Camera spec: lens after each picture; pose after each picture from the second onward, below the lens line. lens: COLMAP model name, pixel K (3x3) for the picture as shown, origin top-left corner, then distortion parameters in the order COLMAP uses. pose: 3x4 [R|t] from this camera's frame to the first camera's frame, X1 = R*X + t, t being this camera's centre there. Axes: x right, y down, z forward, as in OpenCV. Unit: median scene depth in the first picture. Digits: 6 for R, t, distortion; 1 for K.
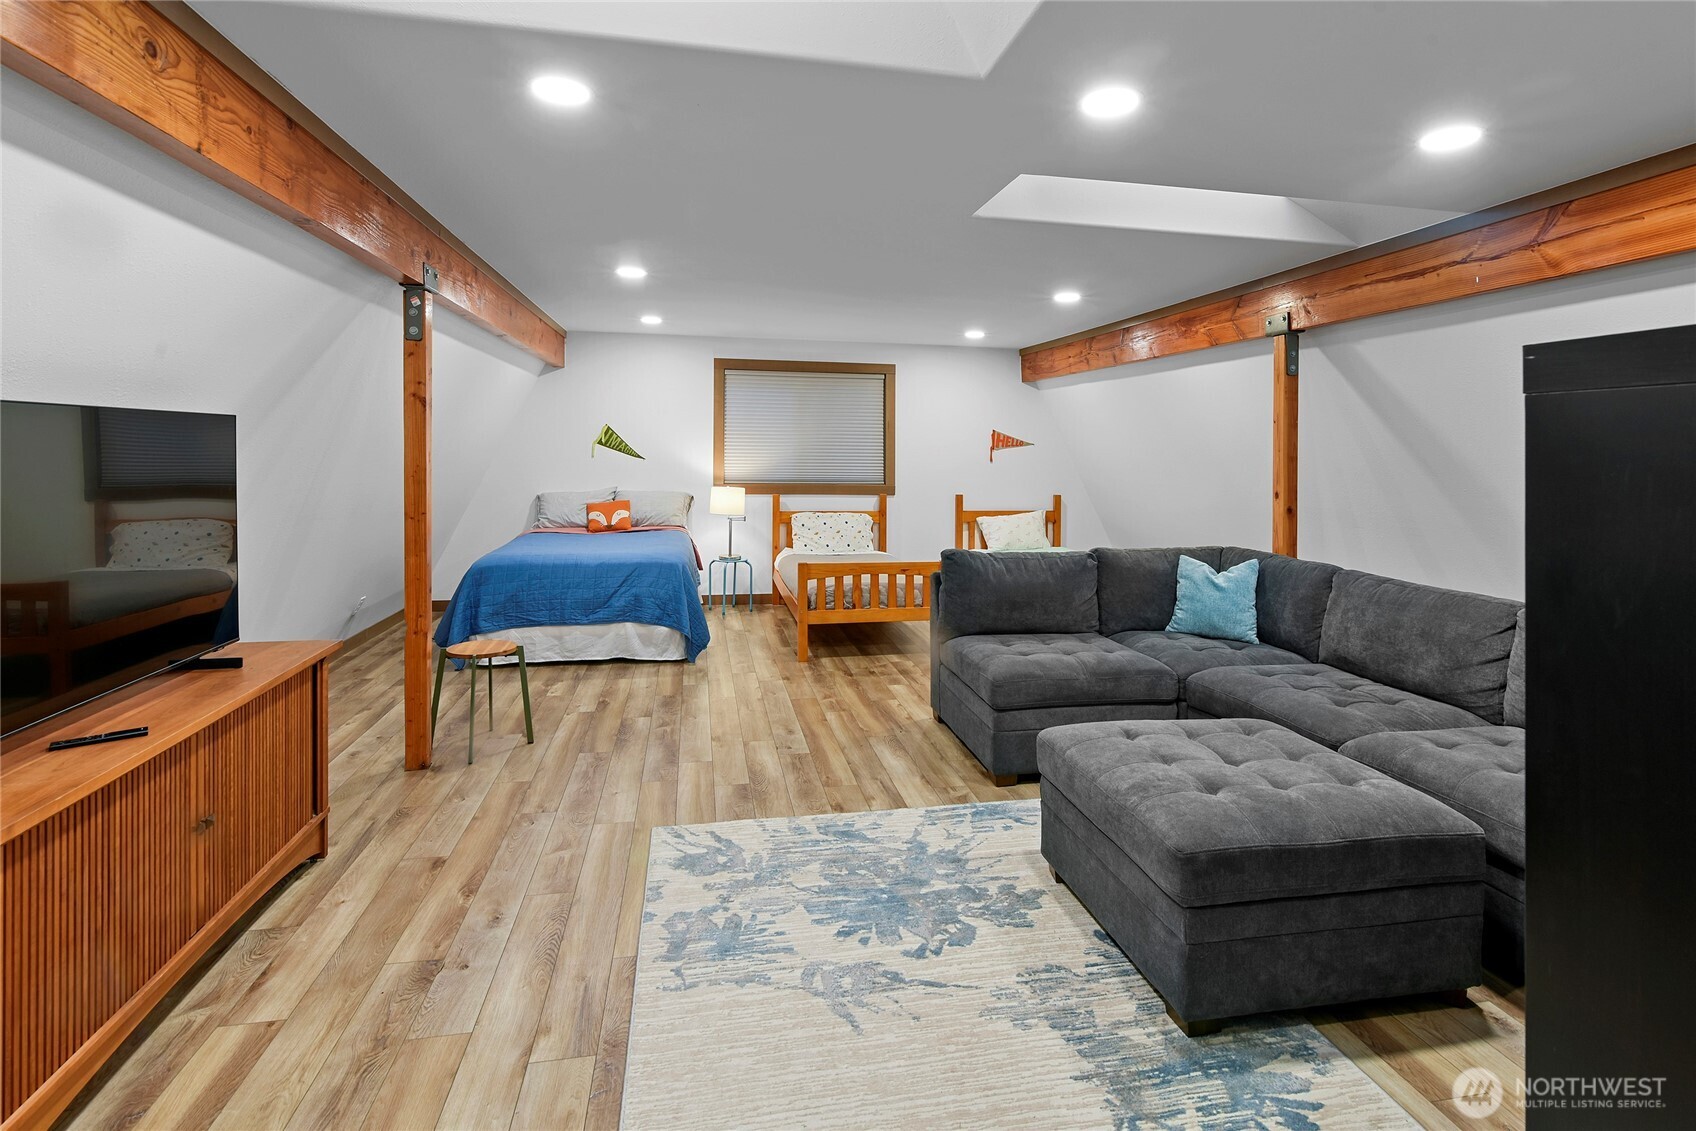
lens RADIAL K [[825.7, 0, 840.6], [0, 825.7, 573.7], [0, 0, 1]] dist [0.000500, 0.000103]
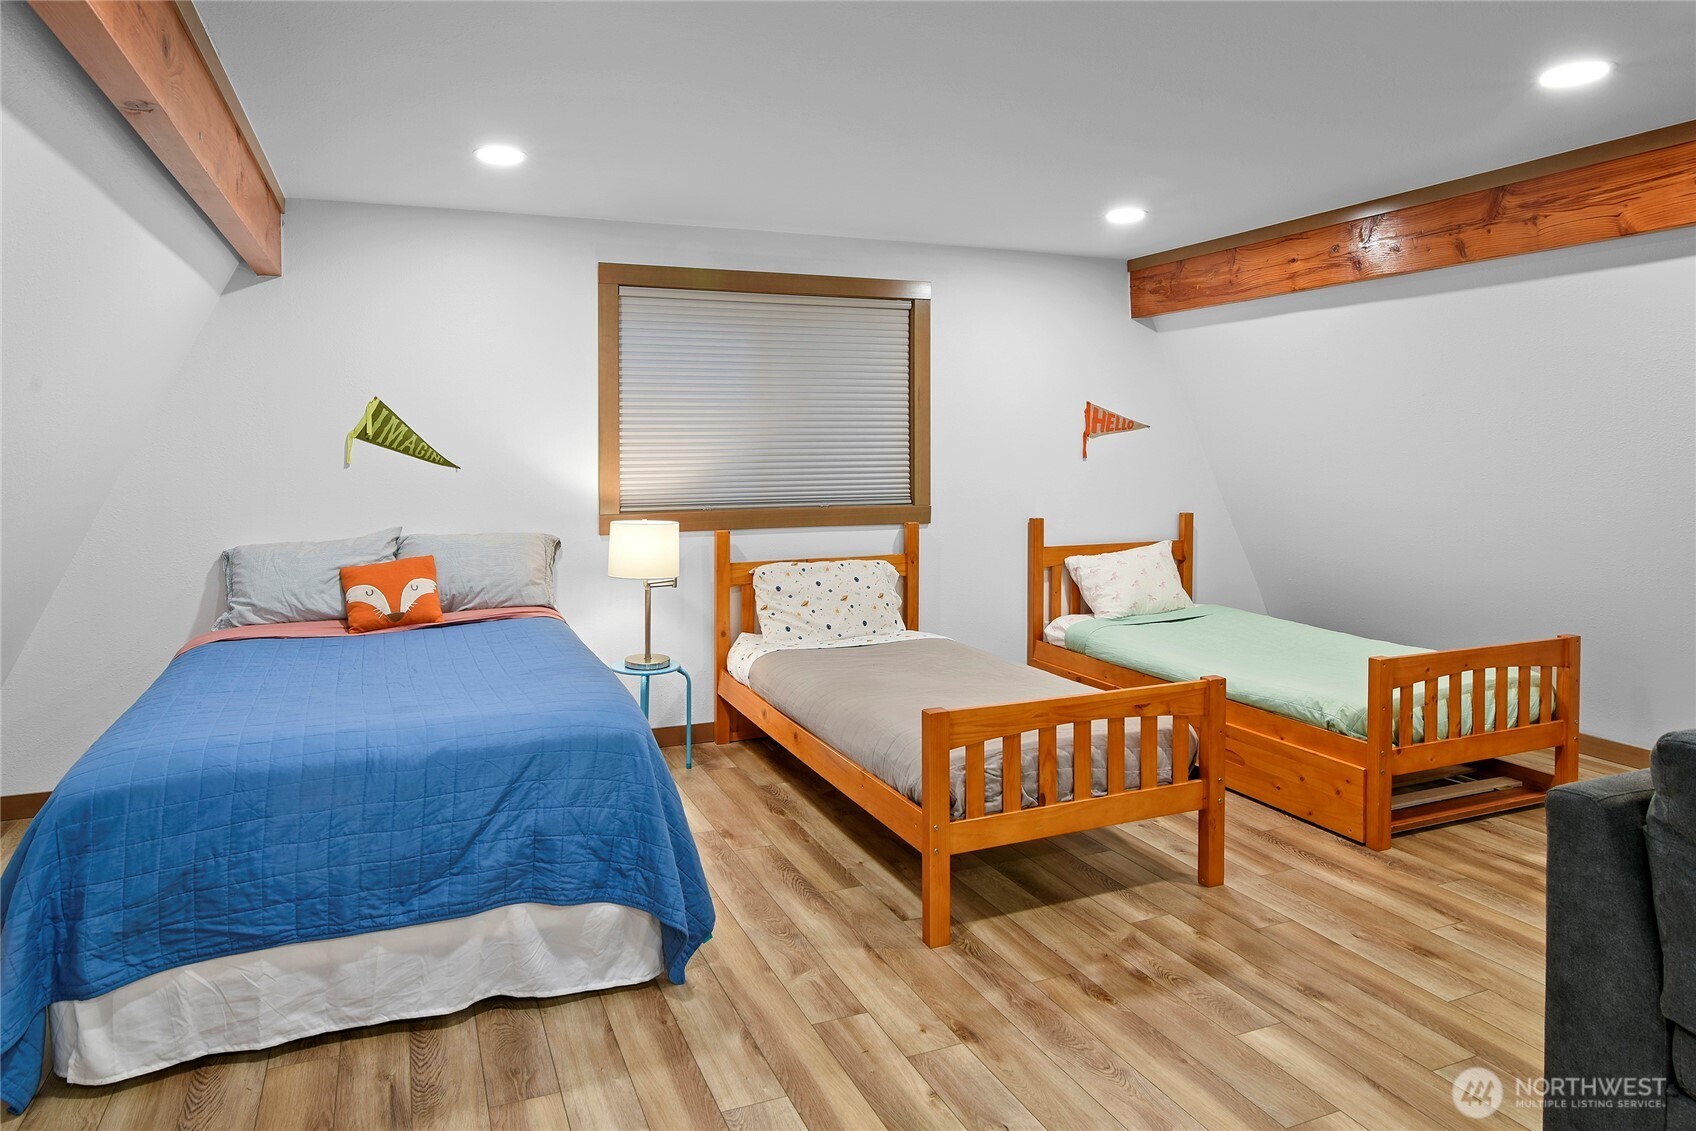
lens RADIAL K [[1126.6, 0, 848.0], [0, 1126.6, 565.5], [0, 0, 1]] dist [-0.019882, -0.000161]
pose [[0.983529, -0.038078, 0.176692, -0.134760], [0.045459, 0.998246, -0.037913, -0.047697], [-0.174939, 0.045321, 0.983536, 0.324216]]
